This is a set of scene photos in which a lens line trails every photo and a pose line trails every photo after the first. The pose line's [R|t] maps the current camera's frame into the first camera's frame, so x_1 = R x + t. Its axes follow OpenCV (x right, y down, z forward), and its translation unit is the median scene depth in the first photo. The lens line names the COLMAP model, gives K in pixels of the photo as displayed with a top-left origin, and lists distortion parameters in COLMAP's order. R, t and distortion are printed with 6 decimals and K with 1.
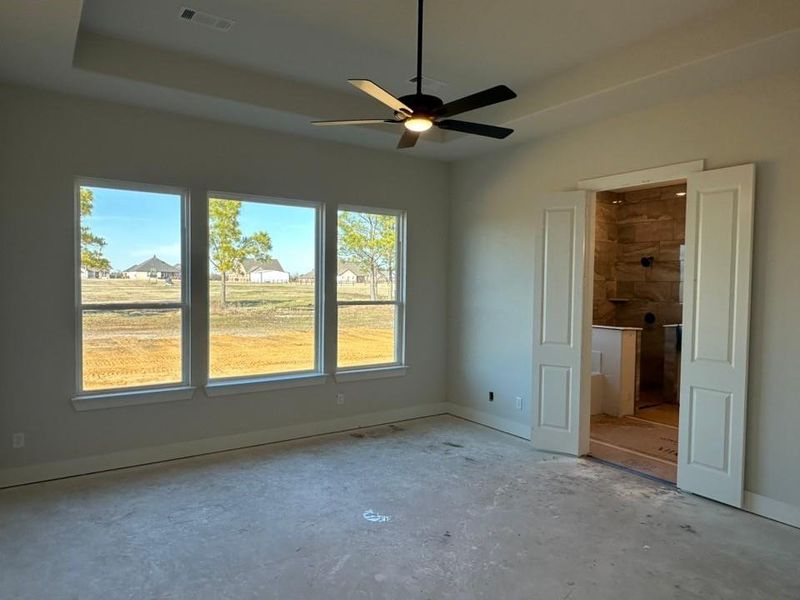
lens RADIAL K [[411.4, 0, 400.0], [0, 411.4, 300.0], [0, 0, 1]] dist [-0.001209, -0.000342]
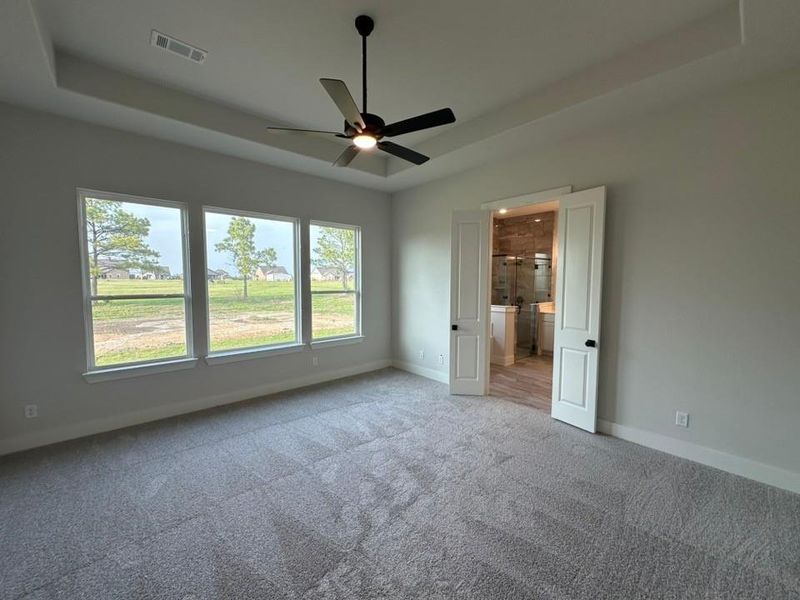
lens RADIAL K [[317.5, 0, 400.0], [0, 317.5, 300.0], [0, 0, 1]] dist [0.001632, -0.000268]
pose [[0.989222, -0.017307, 0.145399, -0.013798], [0.011800, 0.999183, 0.038657, -0.005002], [-0.145949, -0.036524, 0.988618, -0.105105]]
